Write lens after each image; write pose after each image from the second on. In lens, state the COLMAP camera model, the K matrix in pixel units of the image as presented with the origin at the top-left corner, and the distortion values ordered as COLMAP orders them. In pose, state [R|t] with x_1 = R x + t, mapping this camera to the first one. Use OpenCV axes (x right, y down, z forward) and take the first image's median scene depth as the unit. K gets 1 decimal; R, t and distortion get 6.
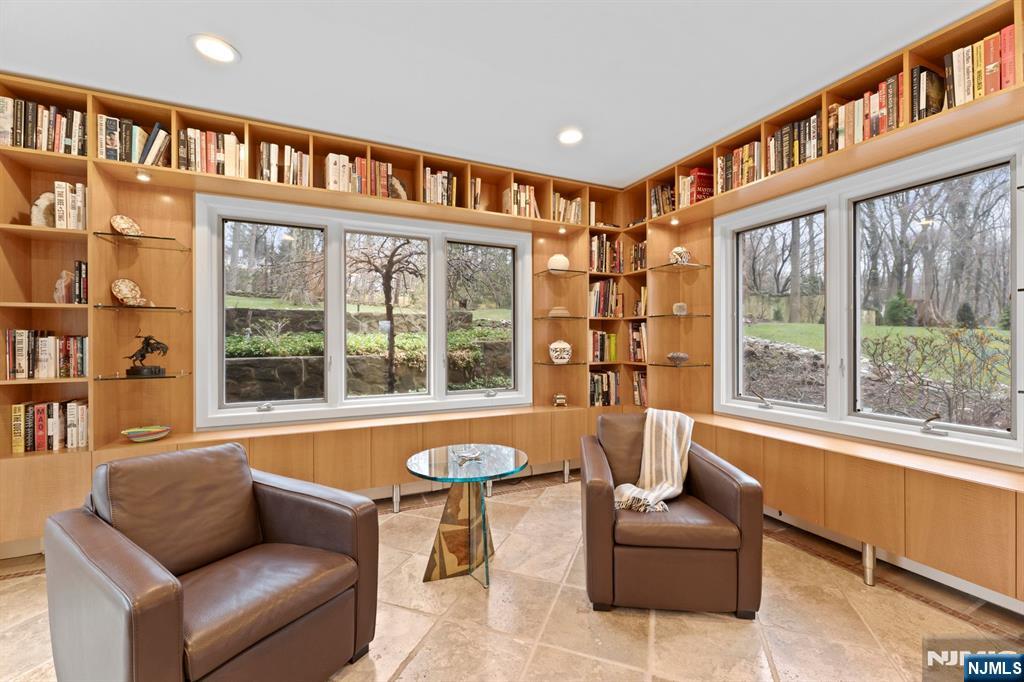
lens RADIAL K [[430.6, 0, 505.4], [0, 430.6, 340.8], [0, 0, 1]] dist [0.001565, 0.000113]
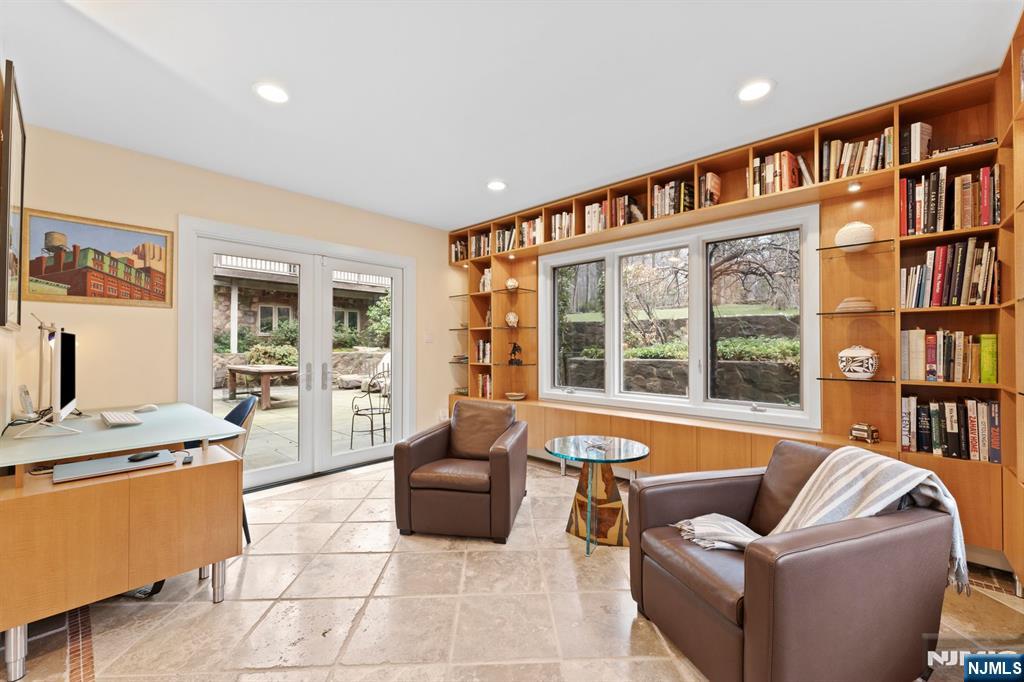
lens RADIAL K [[430.6, 0, 505.4], [0, 430.6, 340.8], [0, 0, 1]] dist [0.001565, 0.000113]
pose [[0.343167, -0.007867, -0.939242, 0.702588], [-0.003236, 0.999949, -0.009558, -0.000416], [0.939269, 0.006319, 0.343124, 0.276178]]
